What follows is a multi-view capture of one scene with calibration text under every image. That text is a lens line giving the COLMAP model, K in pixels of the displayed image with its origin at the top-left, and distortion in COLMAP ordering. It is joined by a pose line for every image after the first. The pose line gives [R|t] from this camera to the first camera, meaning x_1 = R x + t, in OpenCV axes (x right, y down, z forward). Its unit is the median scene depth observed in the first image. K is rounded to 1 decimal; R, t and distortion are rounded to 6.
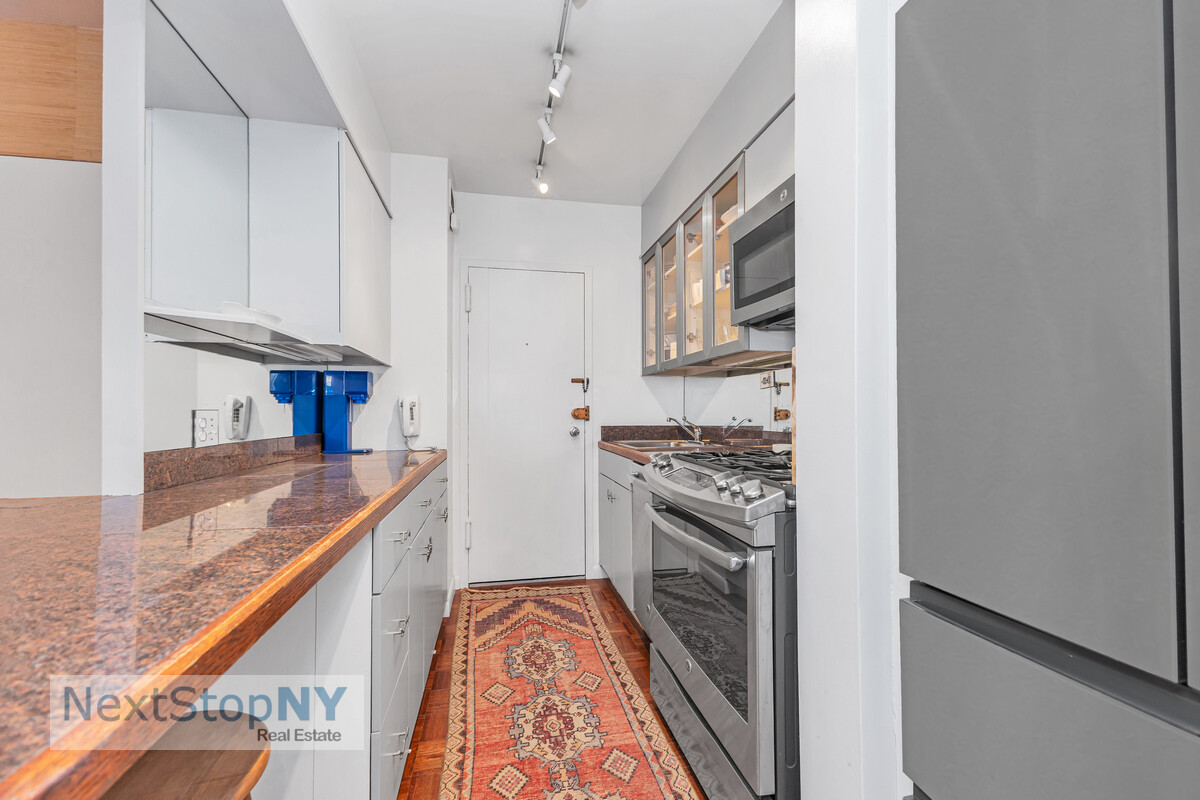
lens RADIAL K [[487.6, 0, 593.1], [0, 487.6, 405.6], [0, 0, 1]] dist [0.010104, 0.000165]
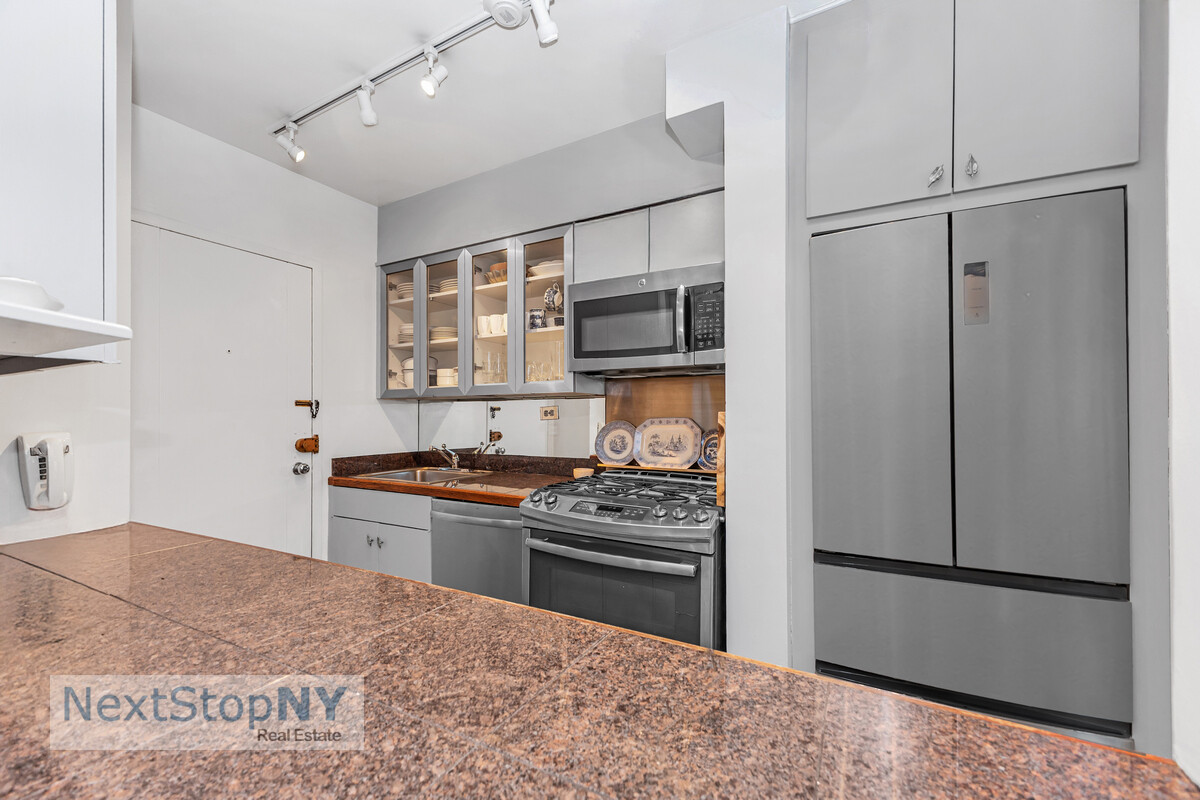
lens RADIAL K [[487.6, 0, 593.5], [0, 487.6, 408.1], [0, 0, 1]] dist [0.010104, 0.000165]
pose [[0.639415, 0.010458, 0.768791, -0.342442], [-0.008836, 0.999941, -0.006253, -0.042632], [-0.768811, -0.002795, 0.639470, 0.126927]]
